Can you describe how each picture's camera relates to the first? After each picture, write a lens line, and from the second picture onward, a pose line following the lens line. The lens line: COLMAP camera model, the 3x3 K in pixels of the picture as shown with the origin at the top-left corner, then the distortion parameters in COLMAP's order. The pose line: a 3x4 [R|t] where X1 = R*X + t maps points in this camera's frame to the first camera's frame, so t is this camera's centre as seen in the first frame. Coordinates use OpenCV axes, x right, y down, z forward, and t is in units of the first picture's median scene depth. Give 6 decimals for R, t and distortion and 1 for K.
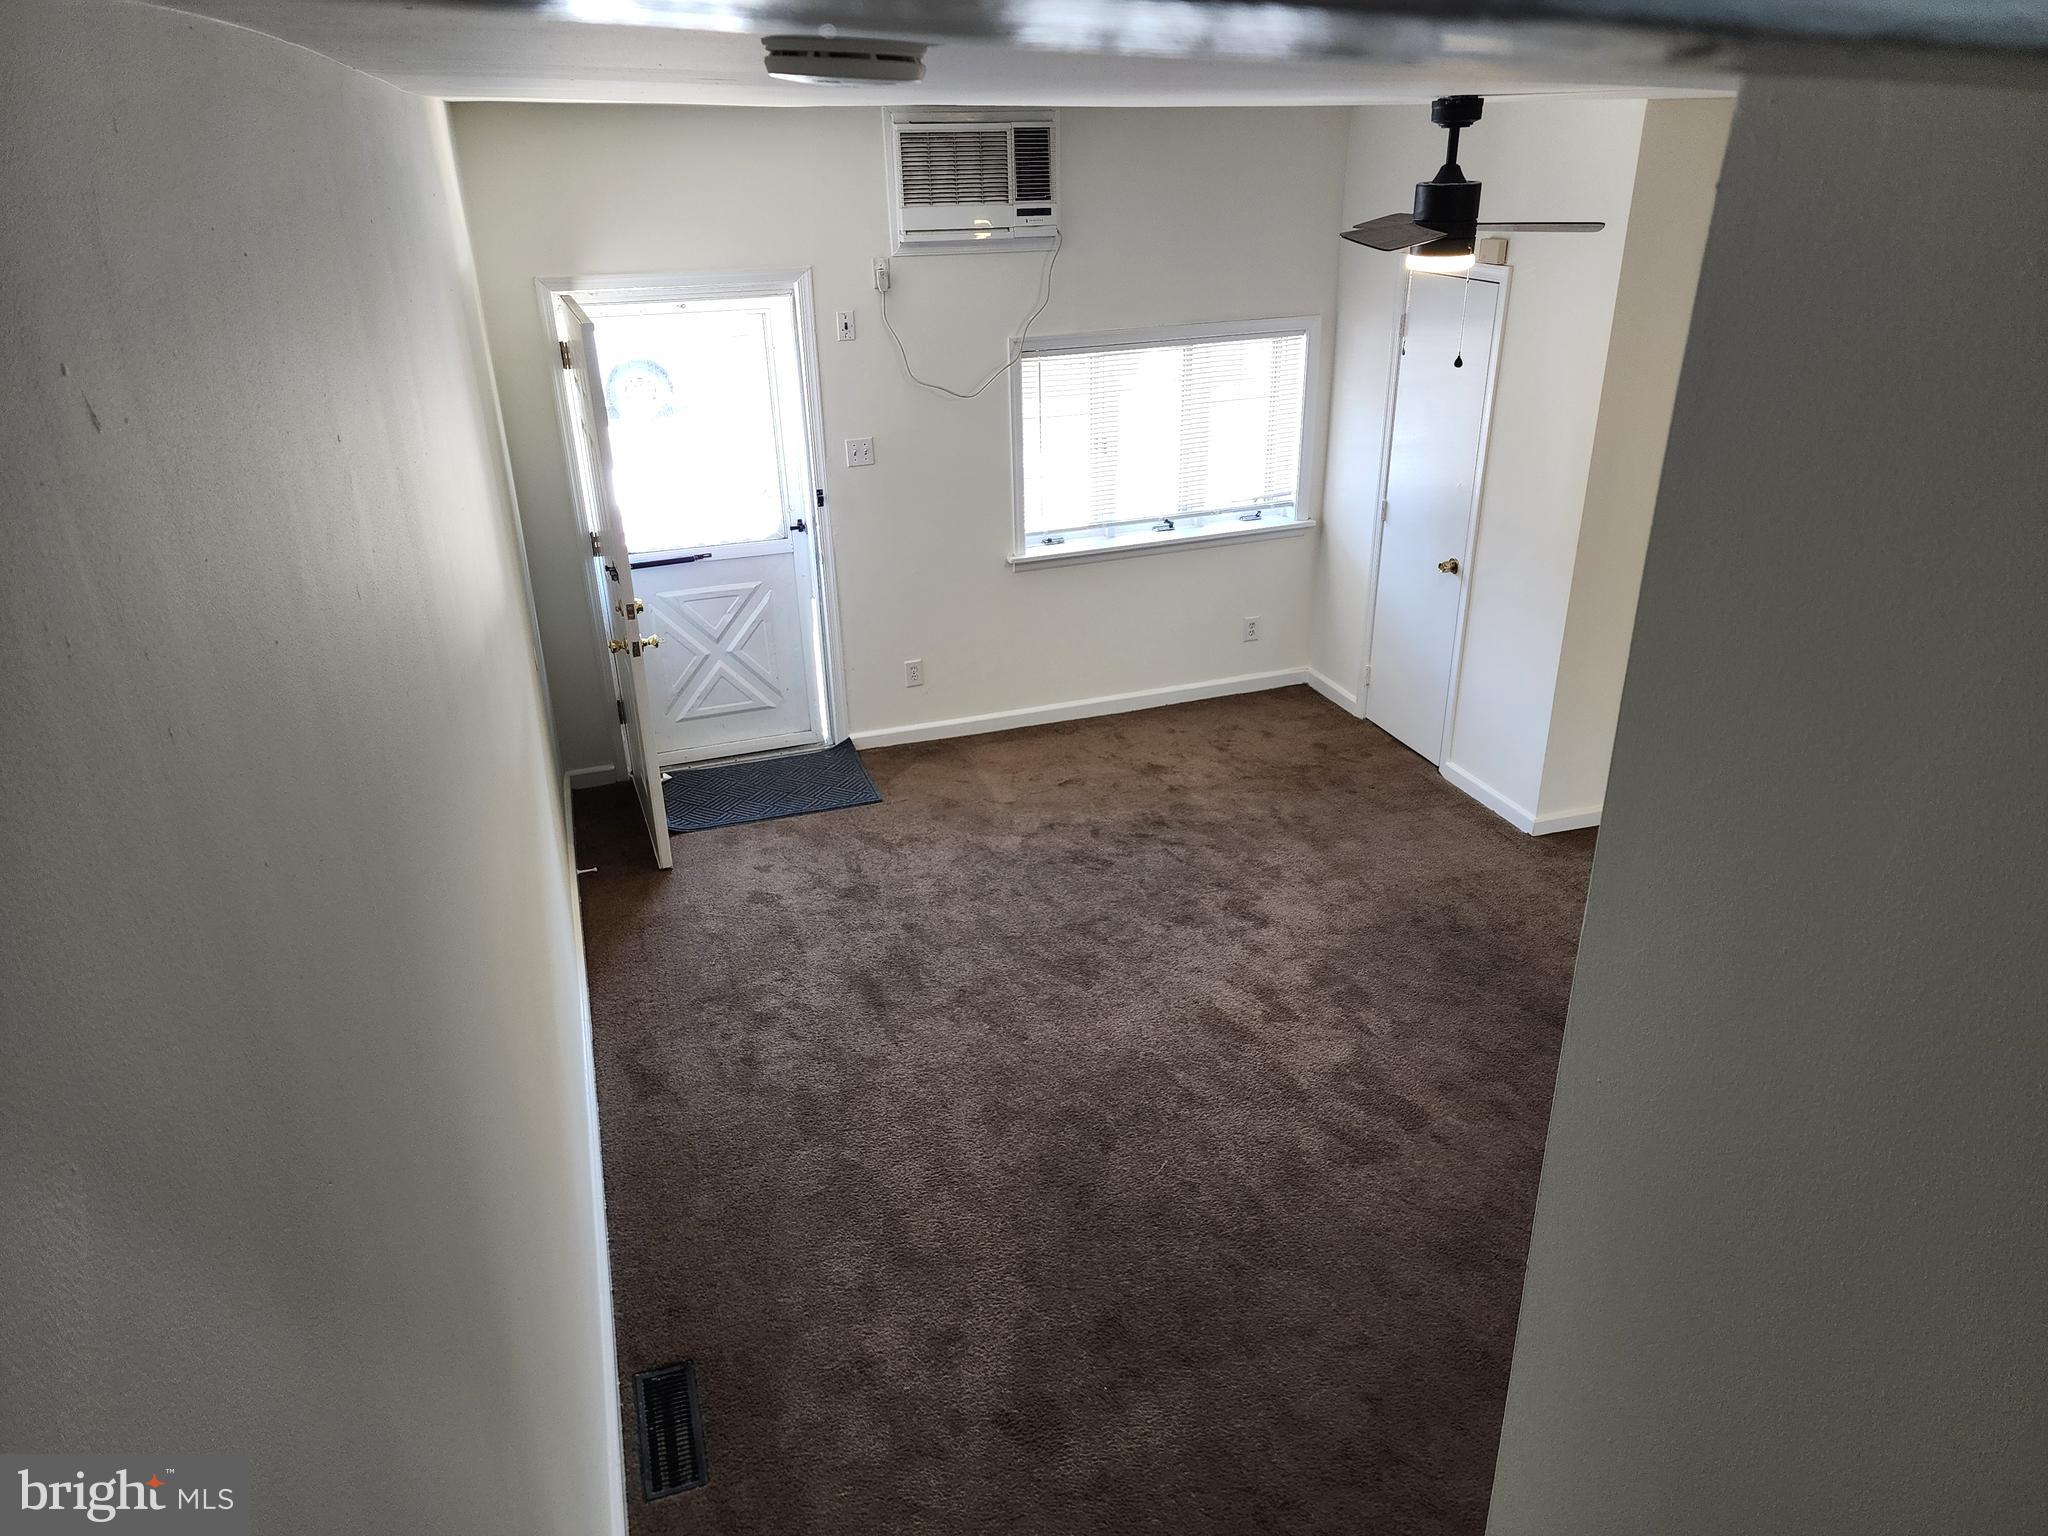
lens RADIAL K [[1367.4, 0, 1026.9], [0, 1367.4, 746.8], [0, 0, 1]] dist [0.148139, -0.323946]
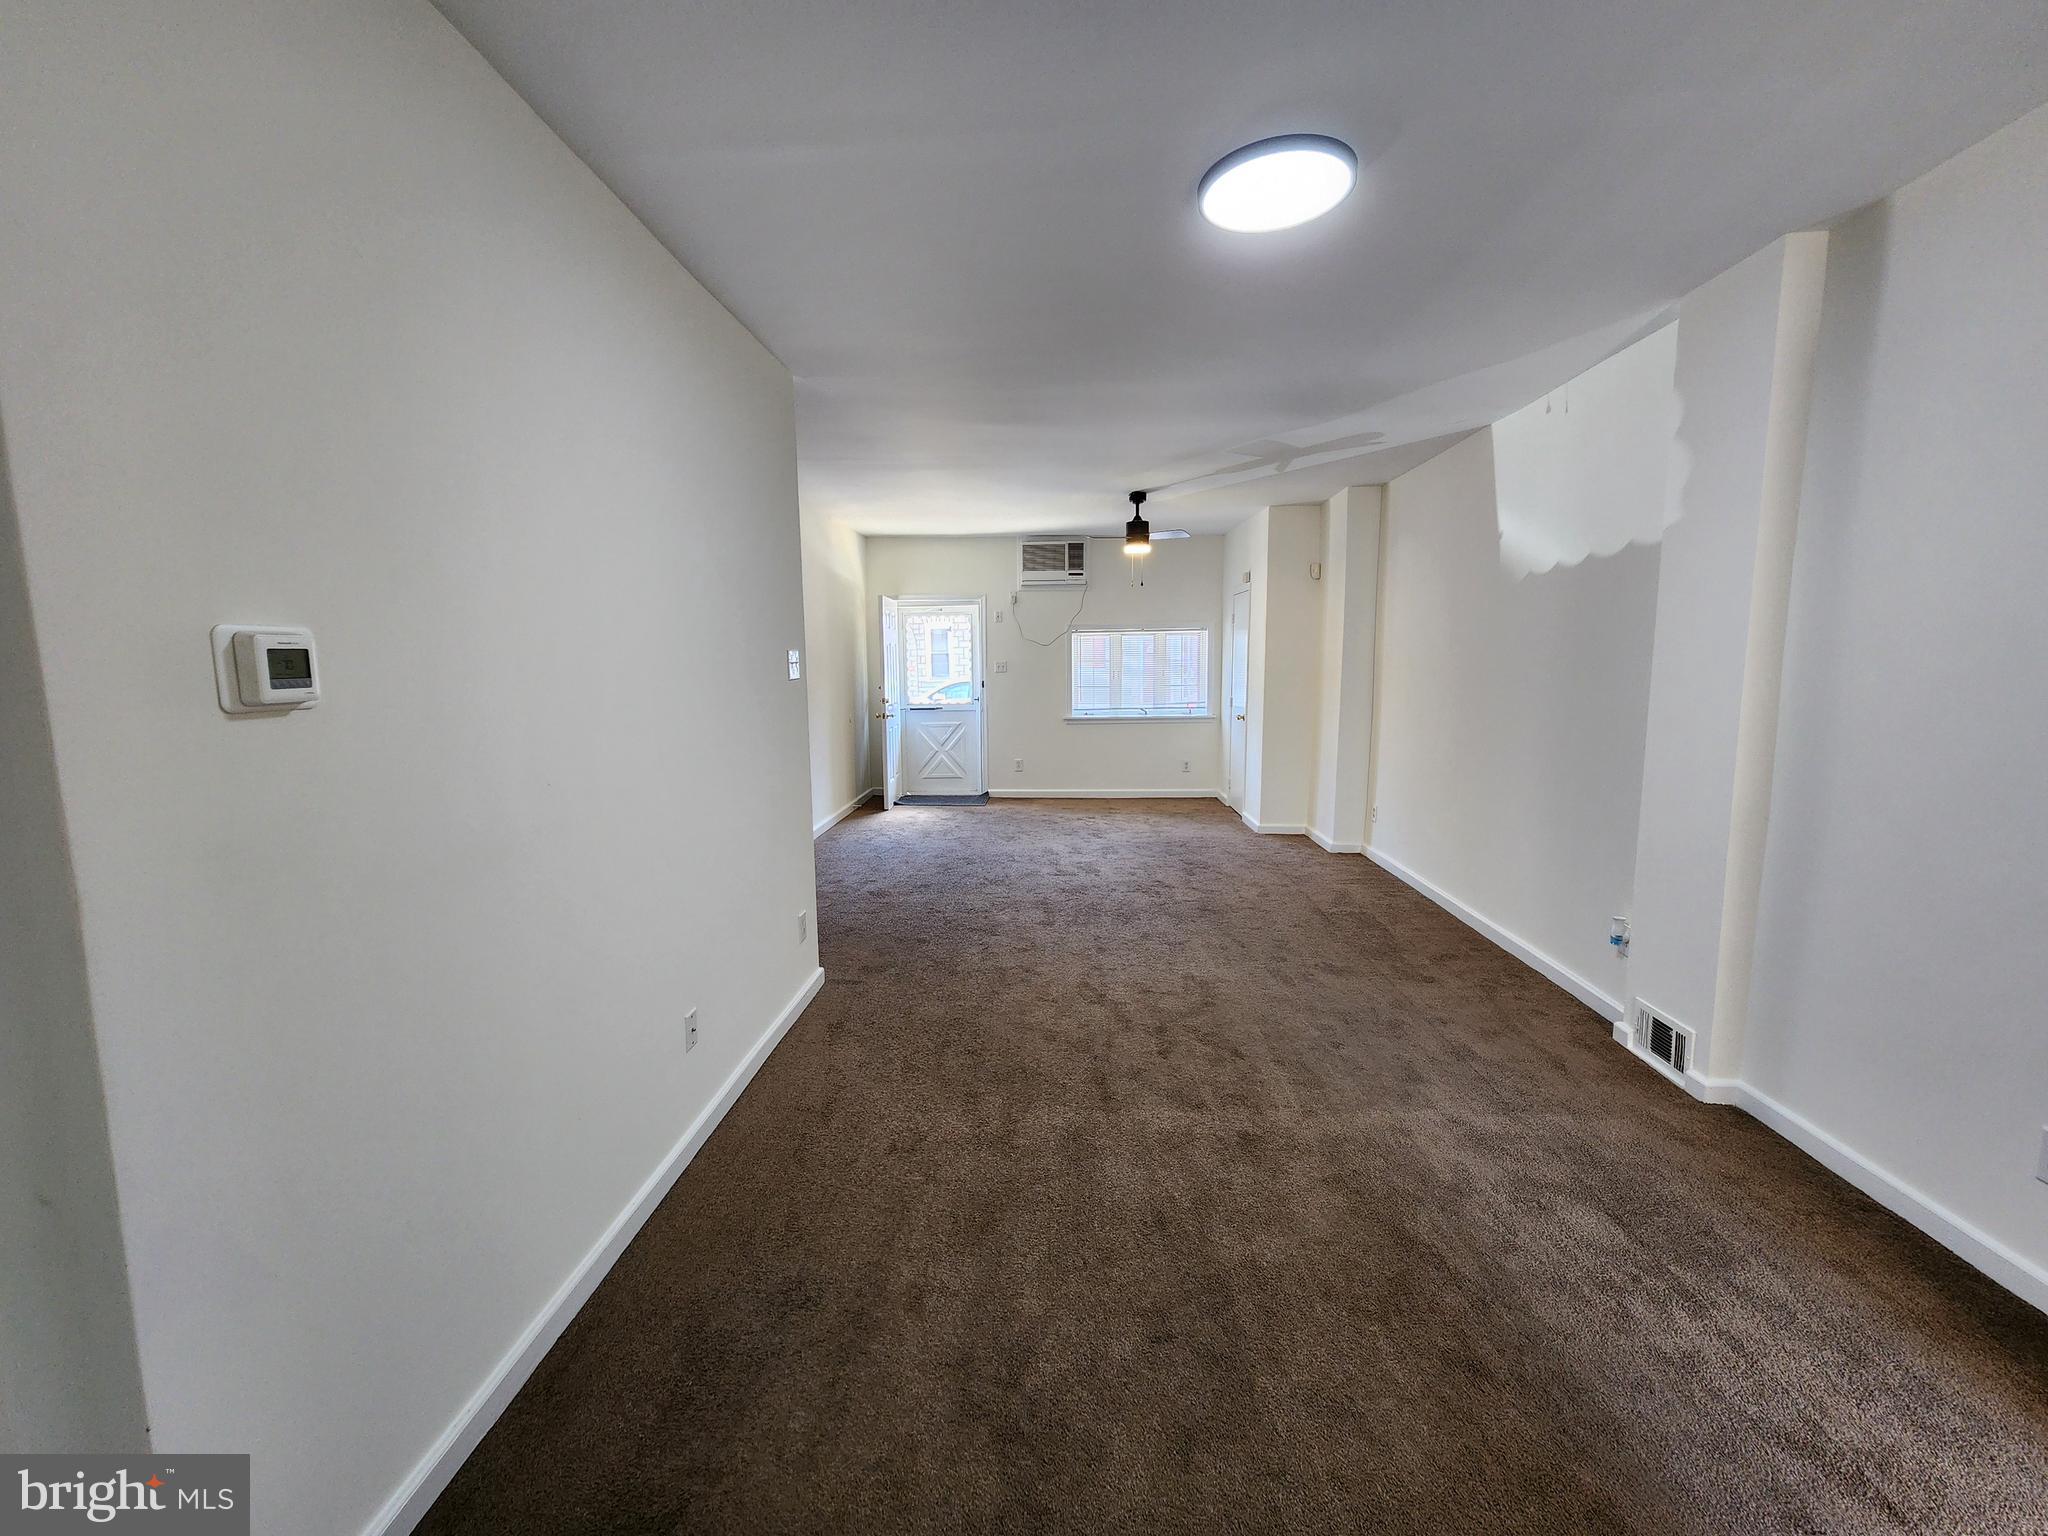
lens RADIAL K [[845.7, 0, 1015.1], [0, 845.7, 763.8], [0, 0, 1]] dist [-0.004100, 0.000090]
pose [[0.929137, 0.052980, -0.365921, 0.524118], [-0.155144, 0.954204, -0.255782, 0.375776], [0.335612, 0.294427, 0.894806, -0.317539]]
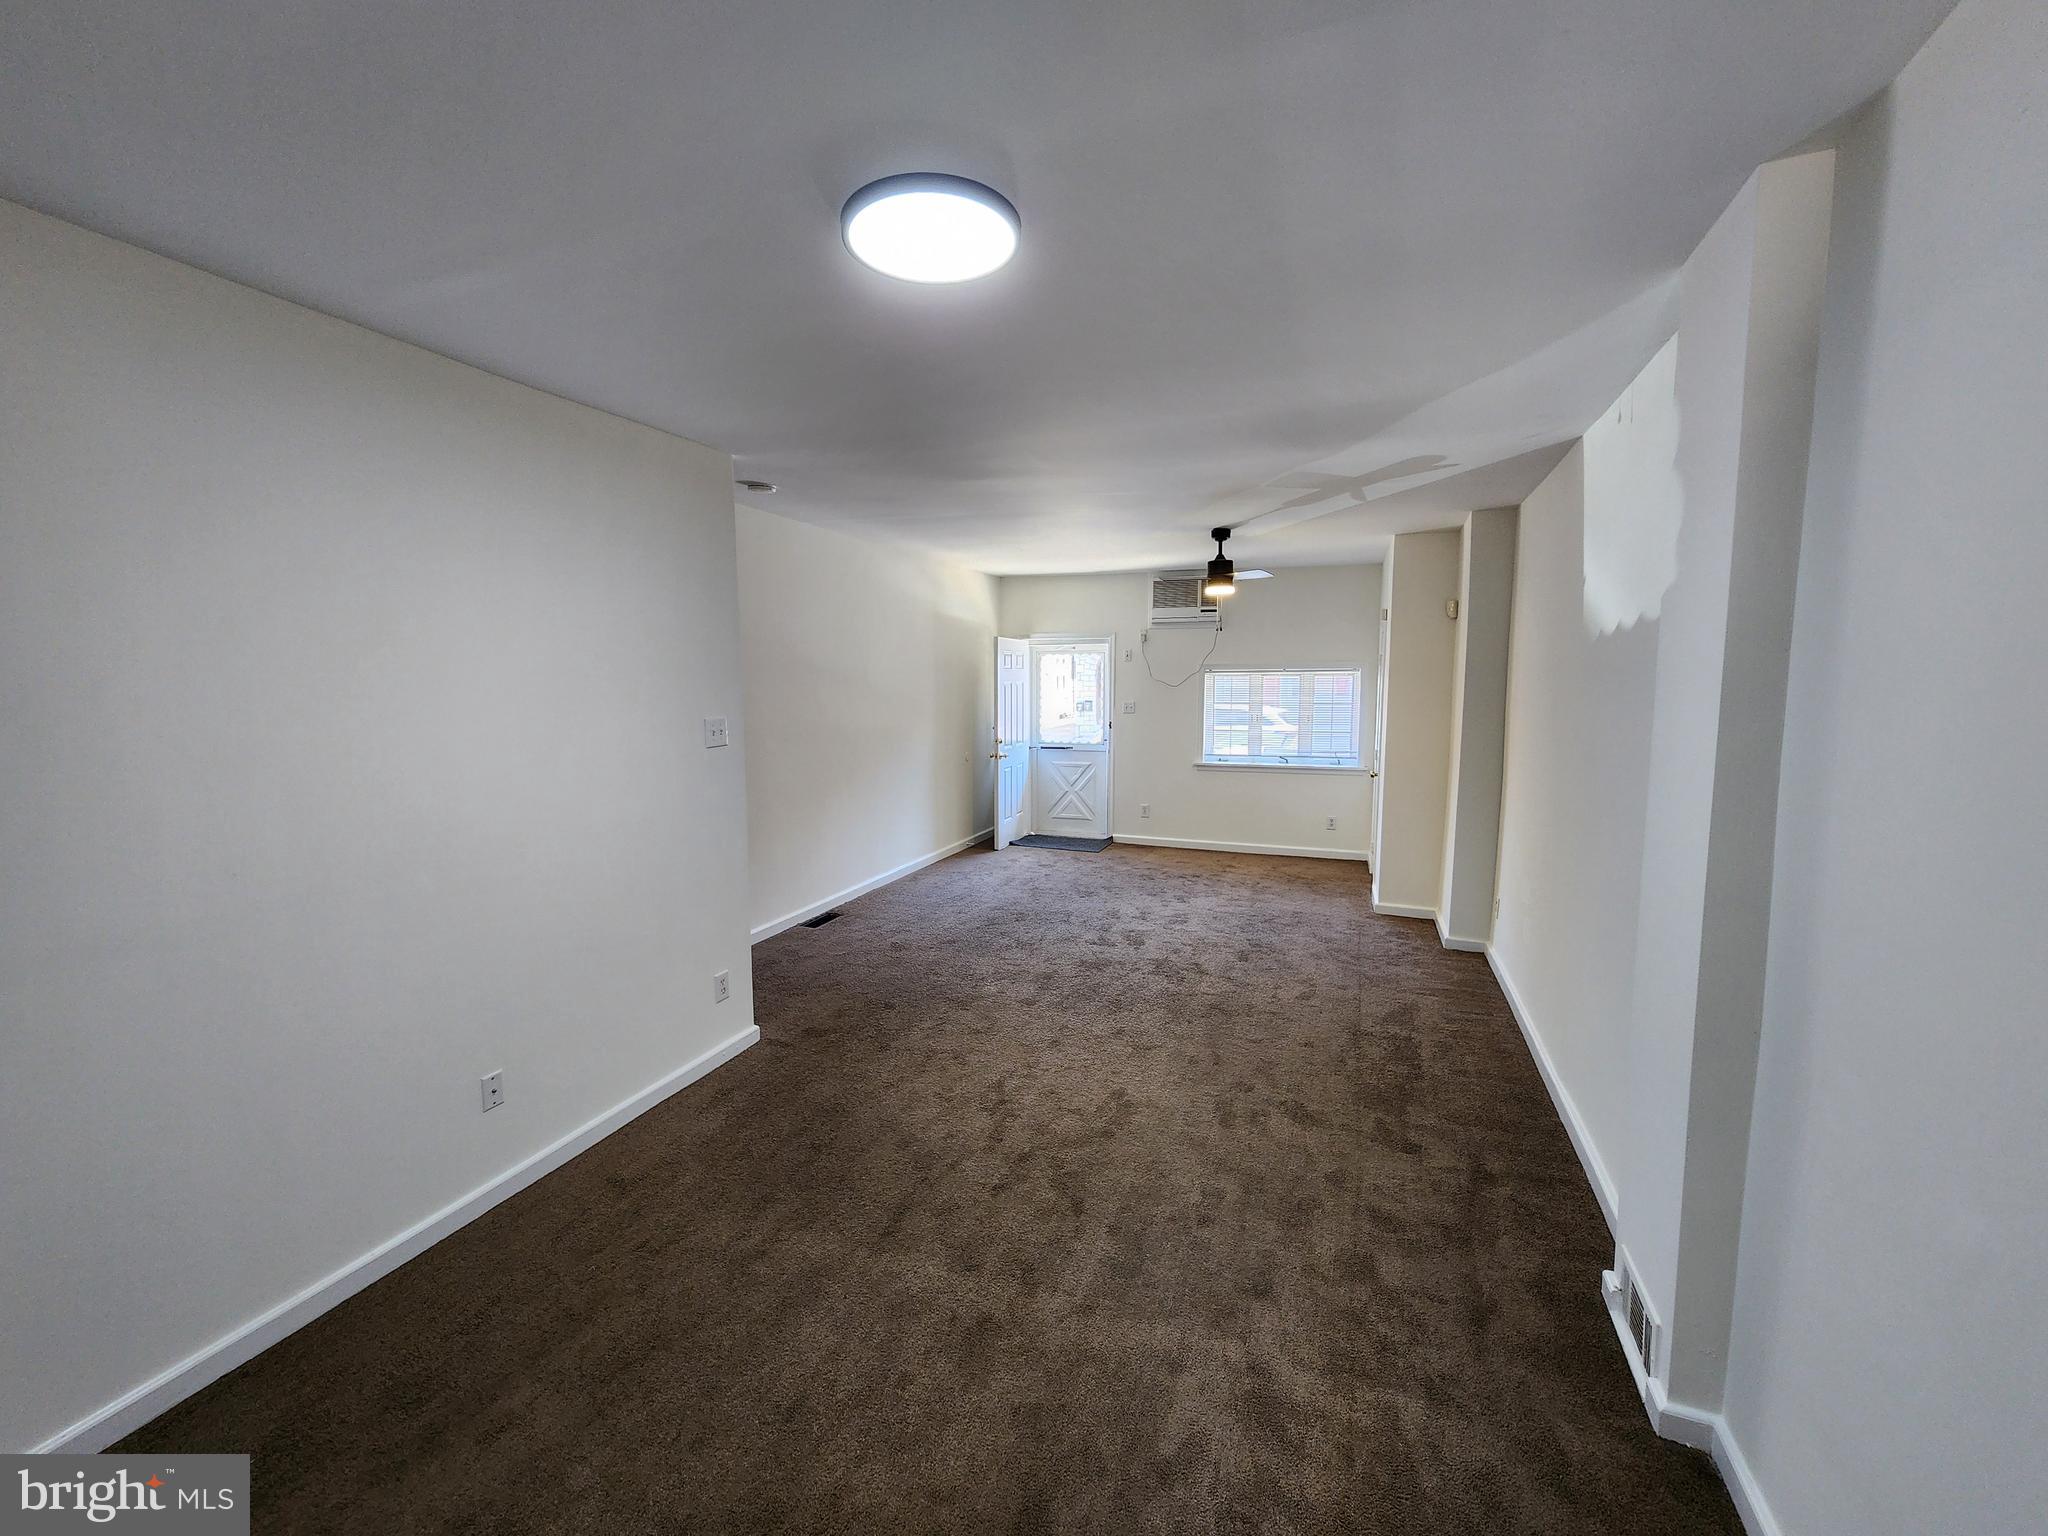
lens RADIAL K [[839.4, 0, 1013.9], [0, 839.4, 763.6], [0, 0, 1]] dist [-0.003155, 0.000084]
pose [[0.762680, 0.081898, -0.641570, 0.744668], [-0.272832, 0.940113, -0.204327, 0.251543], [0.586414, 0.330877, 0.739350, -0.153684]]
